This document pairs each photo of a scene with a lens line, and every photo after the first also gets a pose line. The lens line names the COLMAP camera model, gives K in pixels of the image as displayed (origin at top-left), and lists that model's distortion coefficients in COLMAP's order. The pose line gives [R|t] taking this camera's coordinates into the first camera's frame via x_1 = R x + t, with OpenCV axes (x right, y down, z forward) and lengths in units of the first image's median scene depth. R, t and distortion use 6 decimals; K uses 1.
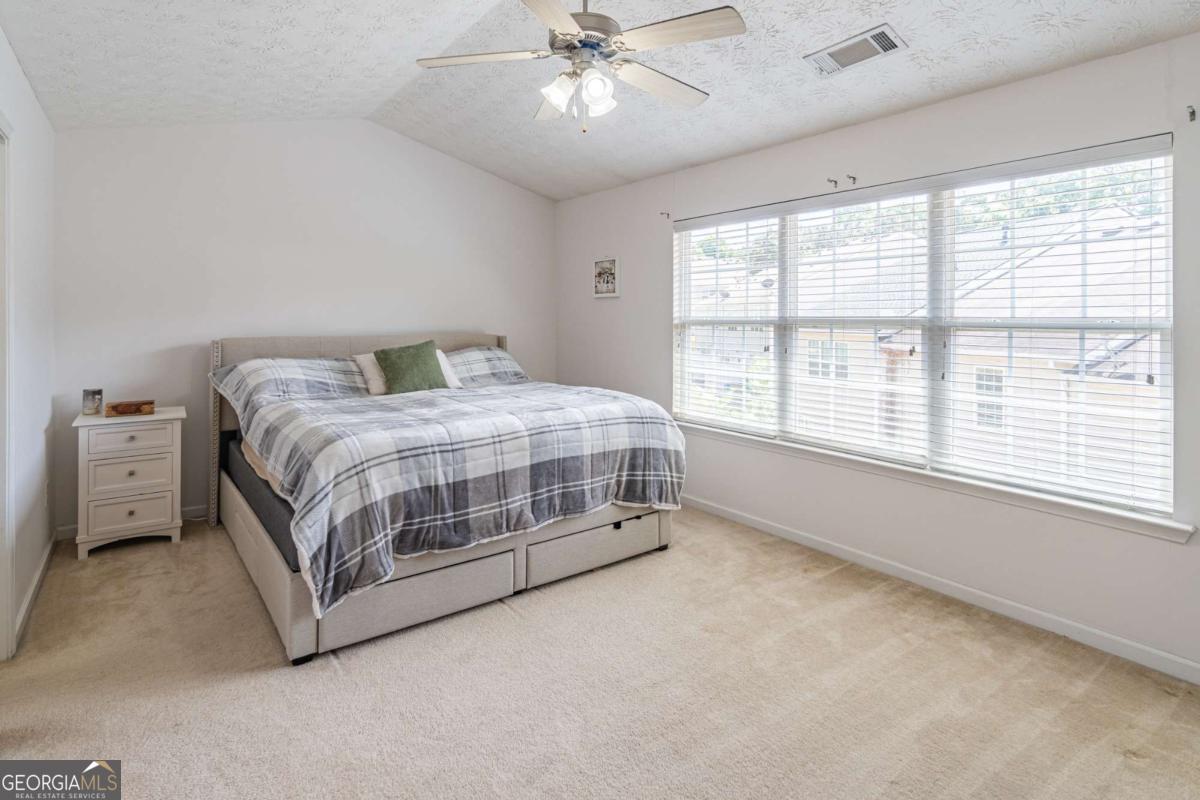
lens RADIAL K [[592.1, 0, 611.4], [0, 592.1, 333.6], [0, 0, 1]] dist [-0.000017, 0.000130]
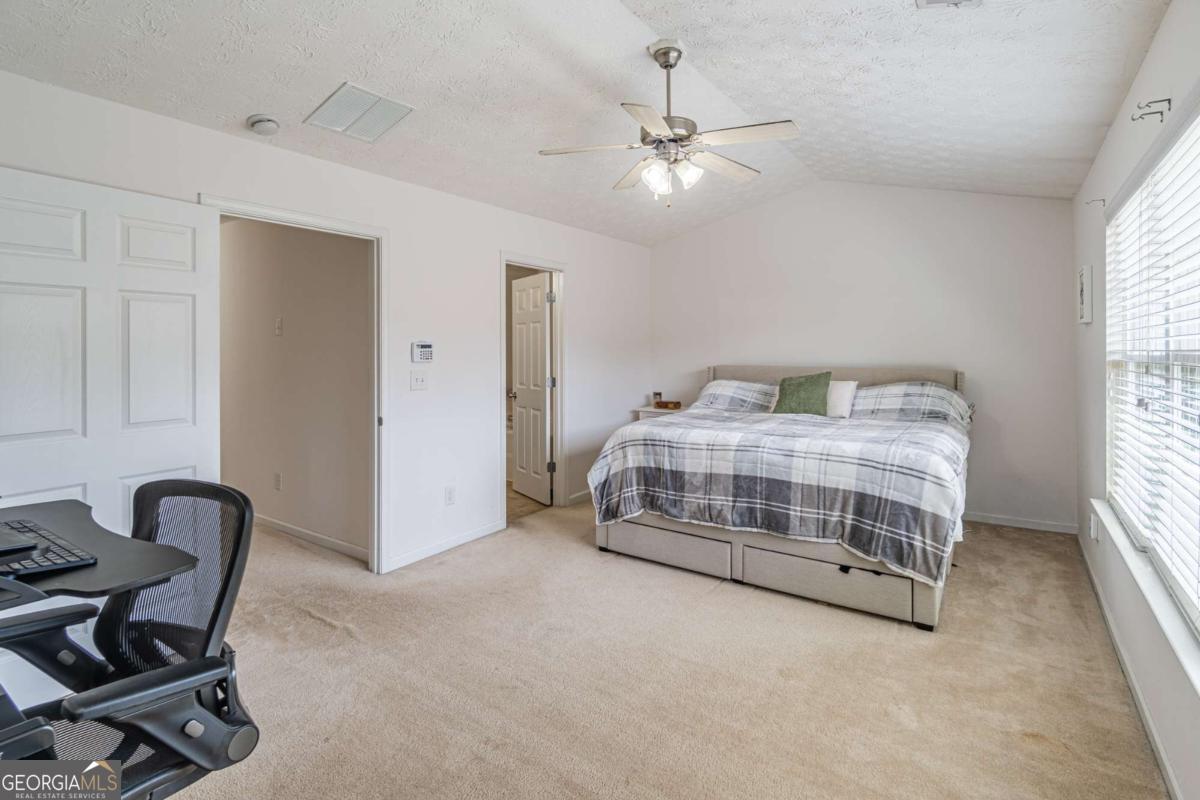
lens RADIAL K [[590.3, 0, 600.4], [0, 590.3, 365.7], [0, 0, 1]] dist [-0.003858, -0.000112]
pose [[0.303397, 0.024400, -0.952552, 0.877077], [-0.026986, 0.999491, 0.017007, -0.011063], [0.952482, 0.020546, 0.303901, 0.363103]]
